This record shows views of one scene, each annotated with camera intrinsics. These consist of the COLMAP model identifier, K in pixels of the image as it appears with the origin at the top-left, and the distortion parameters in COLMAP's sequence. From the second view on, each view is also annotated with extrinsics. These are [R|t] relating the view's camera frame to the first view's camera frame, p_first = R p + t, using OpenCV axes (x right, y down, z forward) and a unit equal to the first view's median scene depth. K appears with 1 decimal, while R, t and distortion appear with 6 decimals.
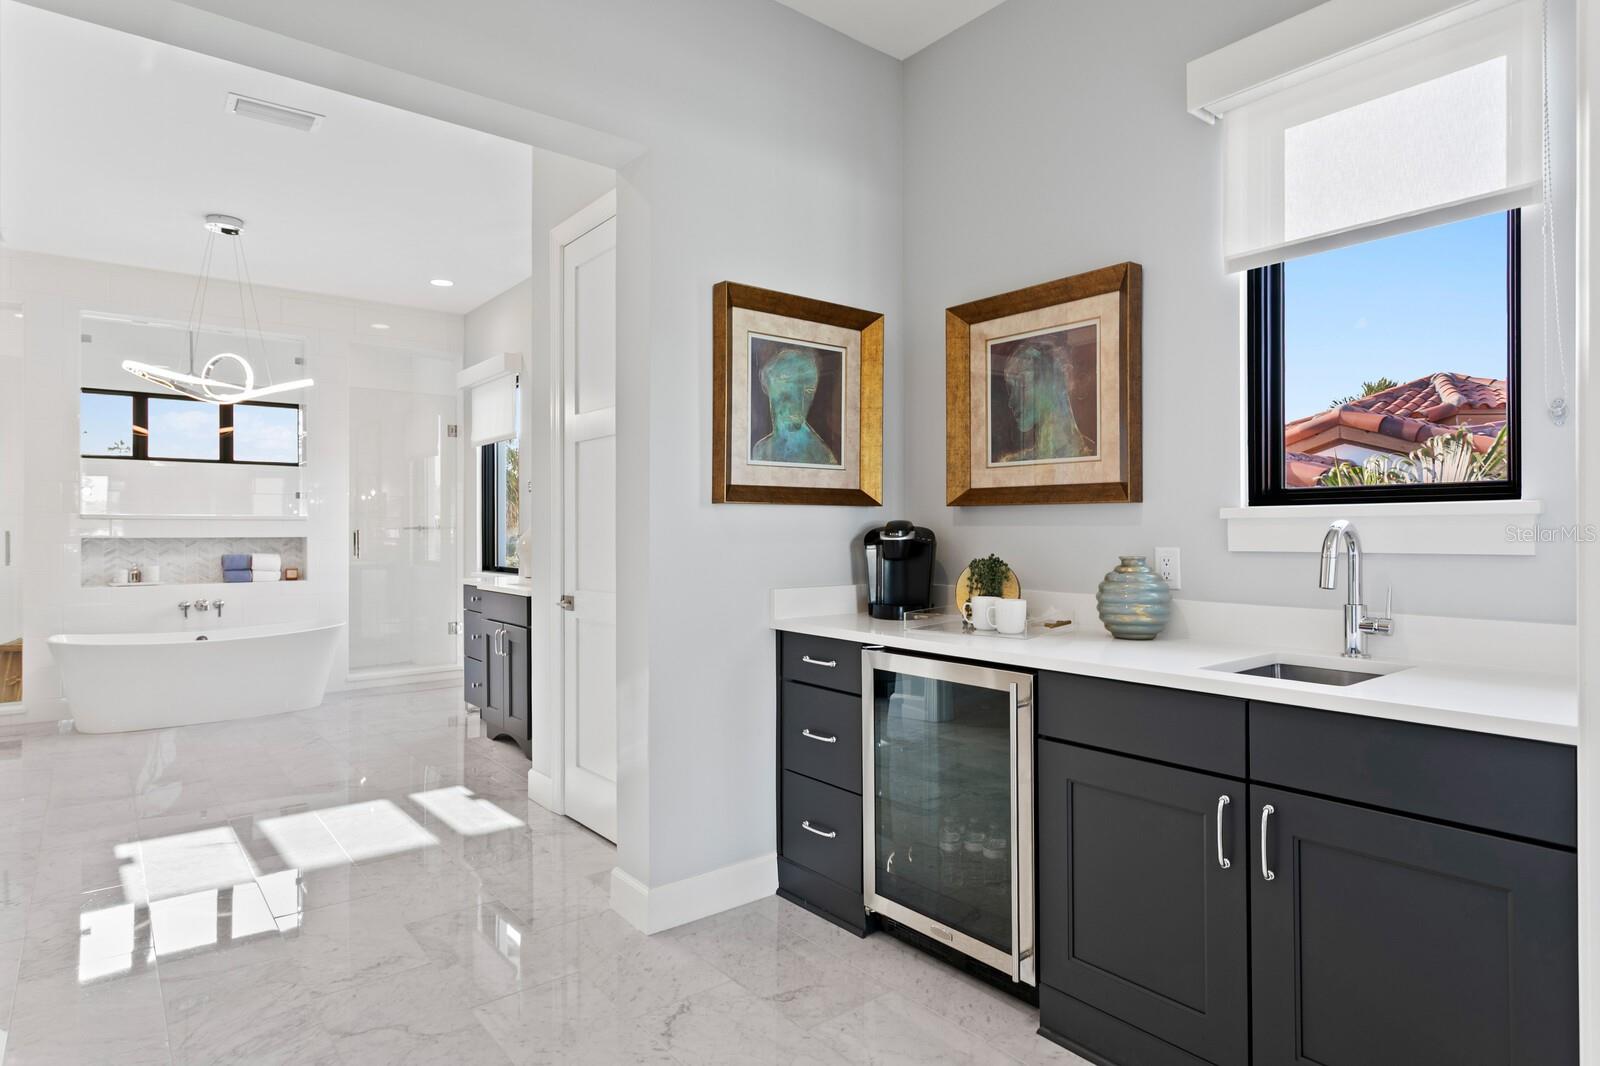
lens RADIAL K [[889.0, 0, 809.1], [0, 889.0, 532.6], [0, 0, 1]] dist [-0.004276, -0.000583]
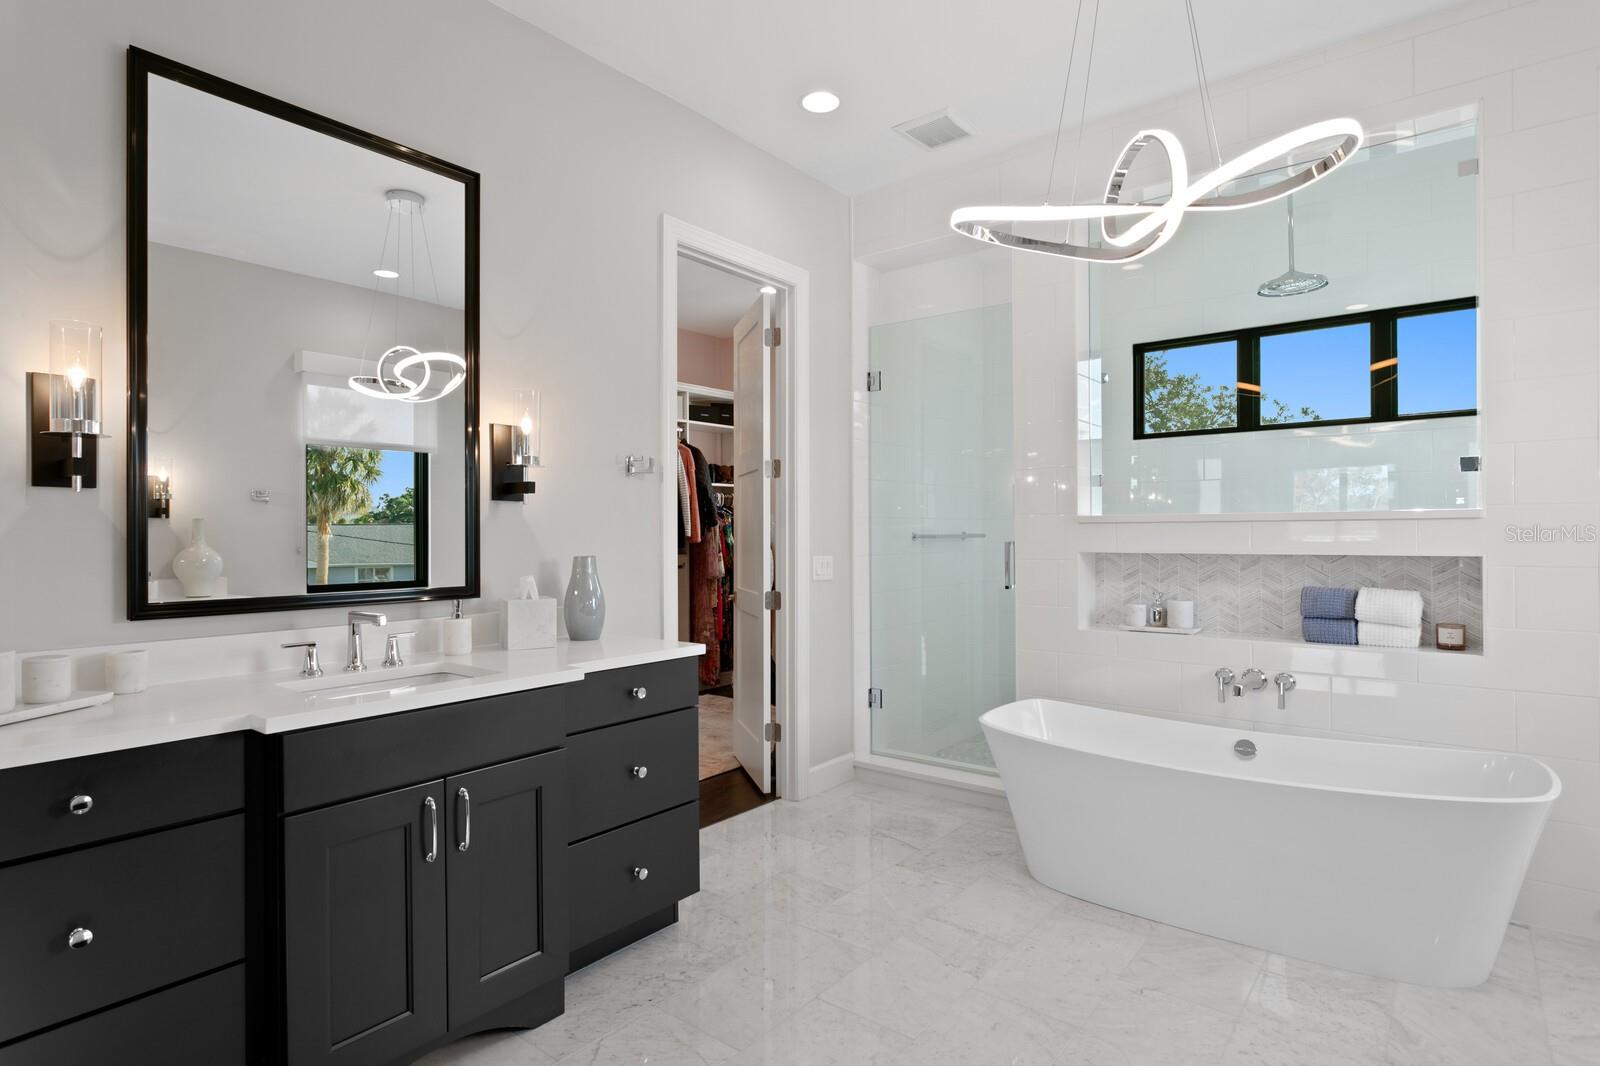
lens RADIAL K [[840.0, 0, 782.1], [0, 840.0, 536.2], [0, 0, 1]] dist [-0.010383, 0.006524]
pose [[0.205794, 0.001539, -0.978594, -0.258486], [0.000976, 0.999998, 0.001778, -0.006467], [0.978595, -0.001321, 0.205792, 0.639937]]
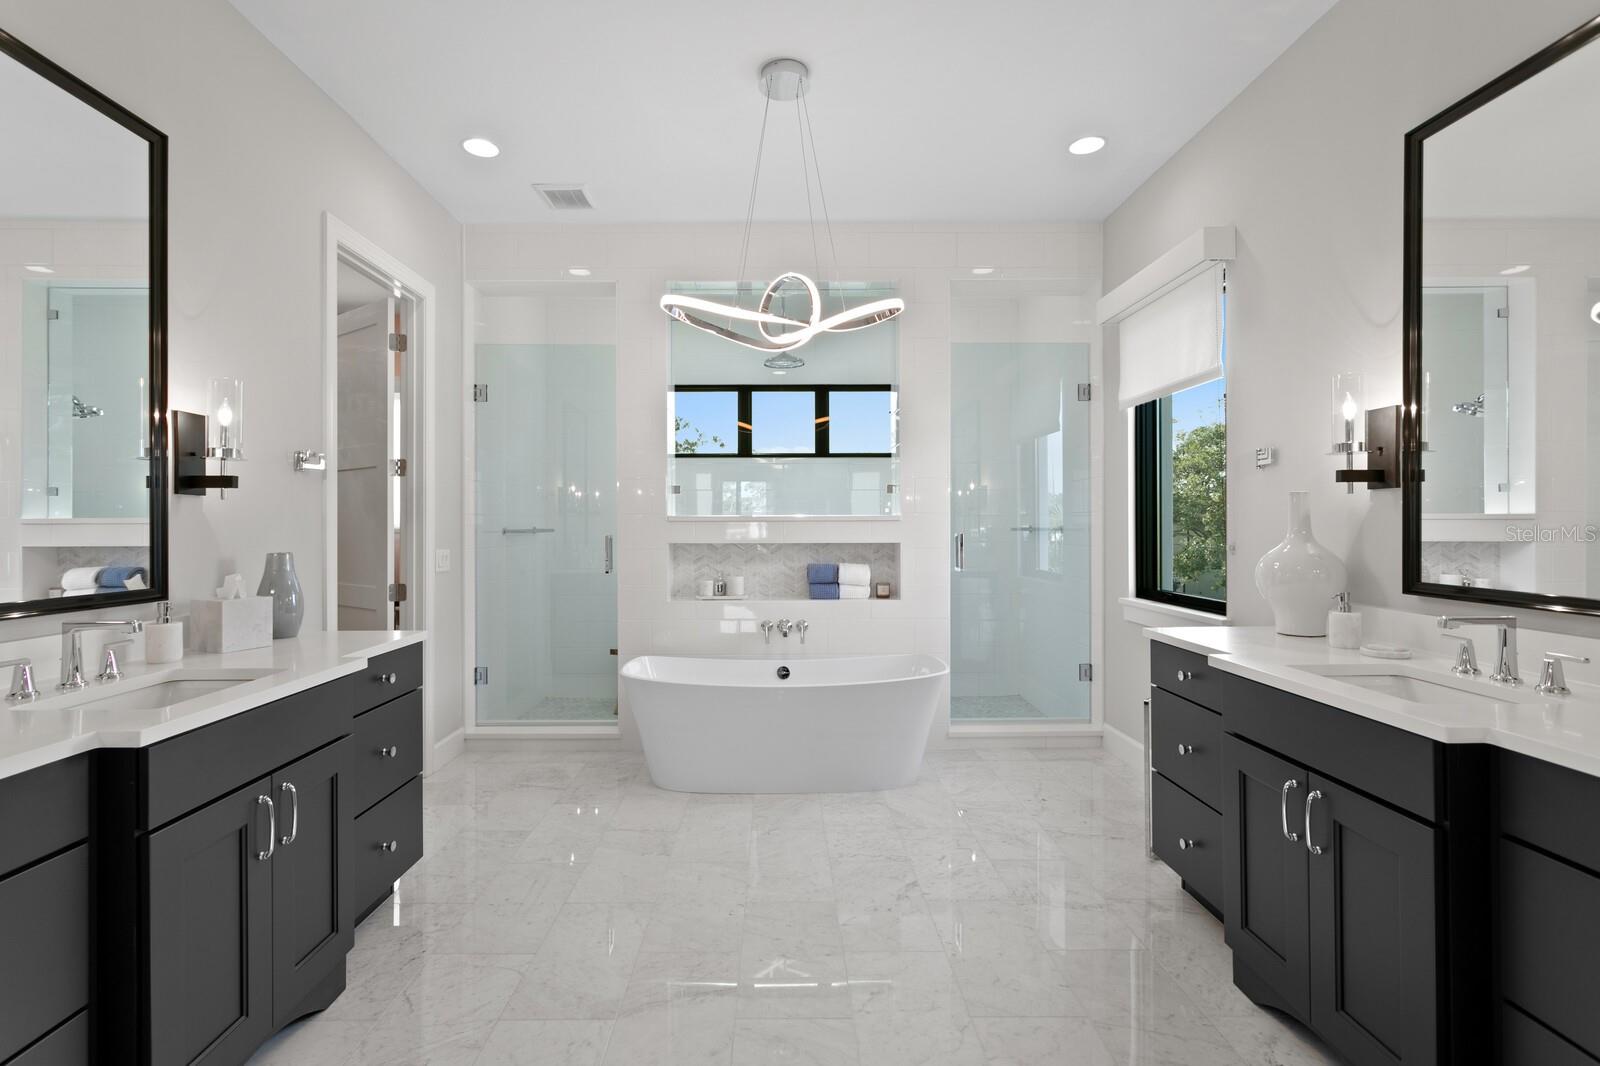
lens RADIAL K [[765.2, 0, 784.6], [0, 765.2, 529.5], [0, 0, 1]] dist [0.001677, 0.001504]
pose [[0.782718, 0.002409, -0.622372, -0.260806], [-0.000916, 0.999996, 0.002720, -0.008908], [0.622376, -0.001559, 0.782717, 0.471532]]
